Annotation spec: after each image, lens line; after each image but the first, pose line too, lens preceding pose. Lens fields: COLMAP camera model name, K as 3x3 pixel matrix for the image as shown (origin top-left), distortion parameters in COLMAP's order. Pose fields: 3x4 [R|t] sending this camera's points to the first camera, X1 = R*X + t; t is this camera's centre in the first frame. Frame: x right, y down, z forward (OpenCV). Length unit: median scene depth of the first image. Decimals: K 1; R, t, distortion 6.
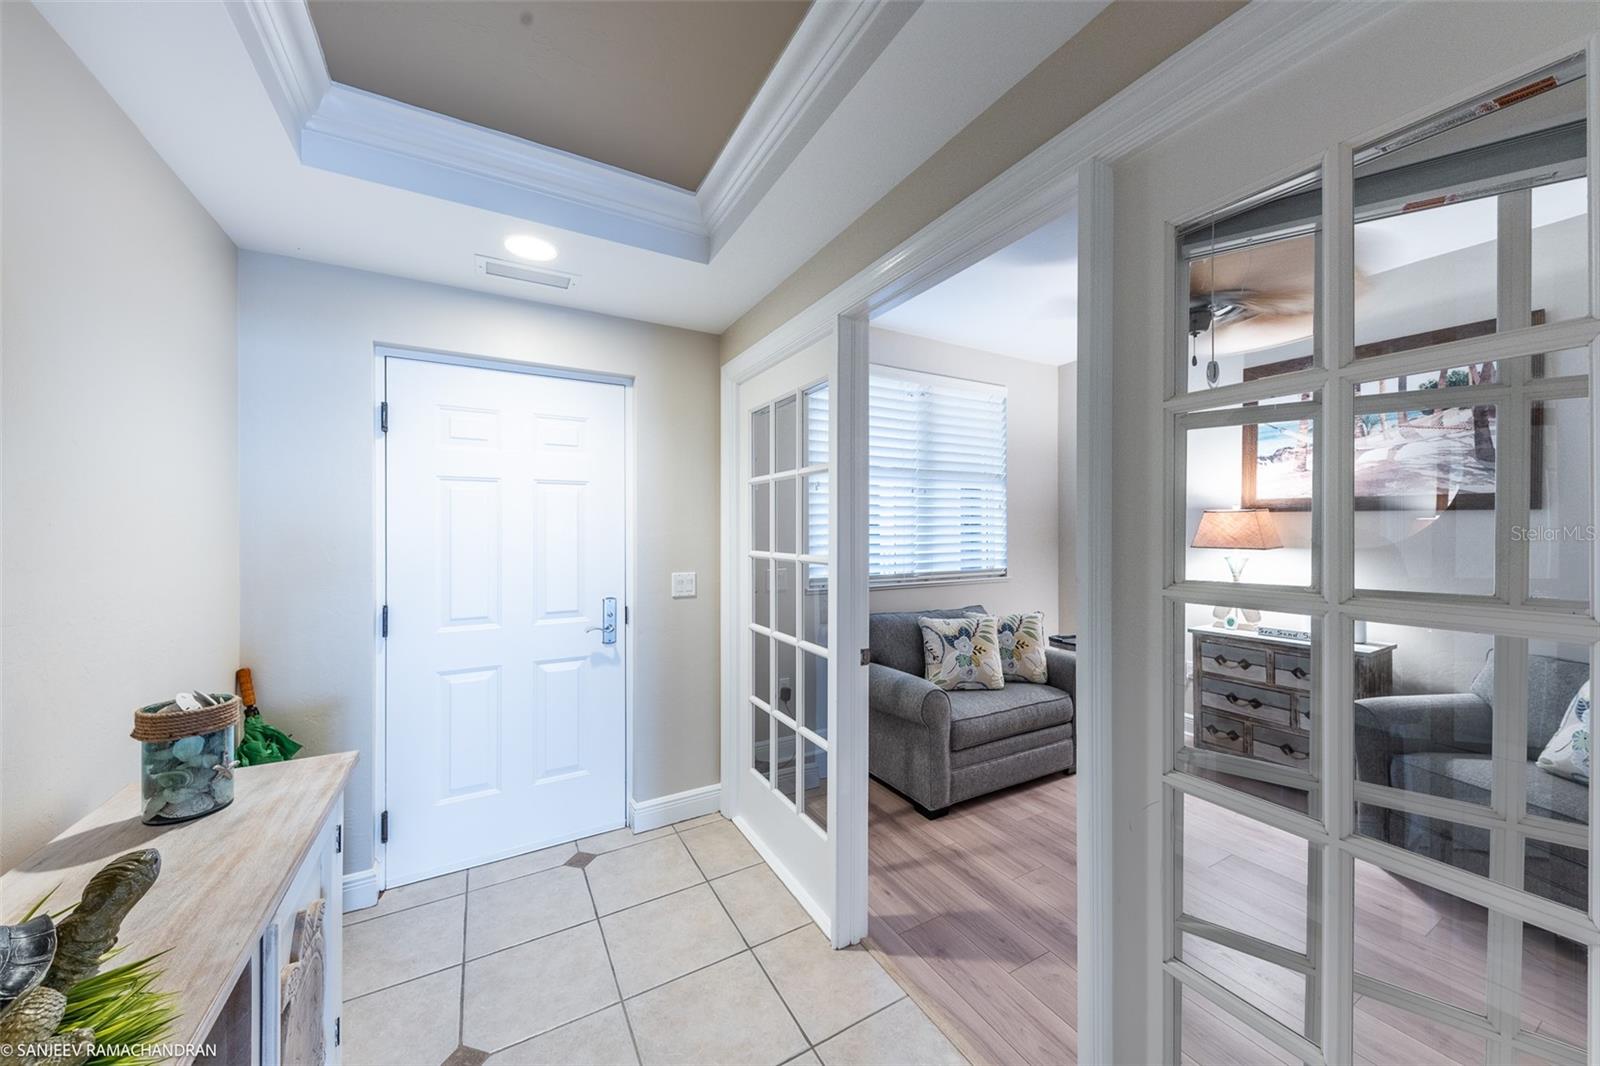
lens RADIAL K [[568.5, 0, 814.5], [0, 568.5, 533.6], [0, 0, 1]] dist [0.007695, -0.003259]
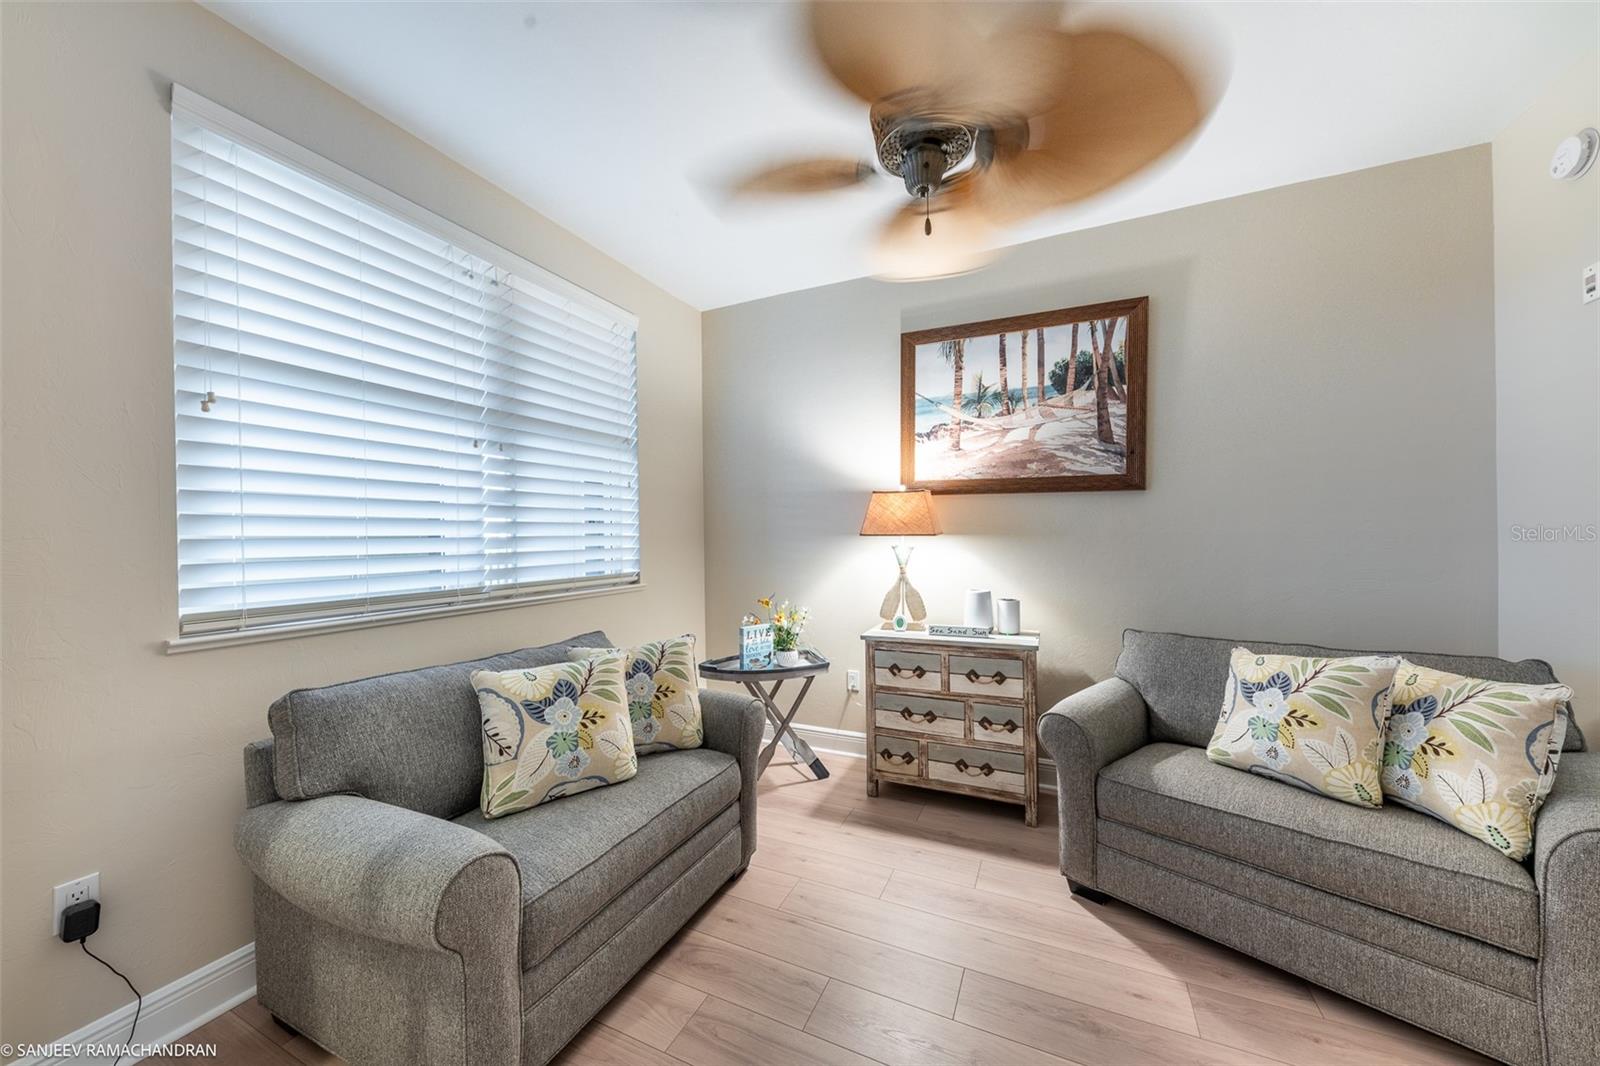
lens RADIAL K [[568.5, 0, 808.3], [0, 568.5, 536.2], [0, 0, 1]] dist [0.007695, -0.003259]
pose [[0.818596, -0.009273, 0.574296, 0.138764], [0.013565, 0.999903, -0.003191, 0.028932], [-0.574210, 0.010402, 0.818642, 0.403940]]
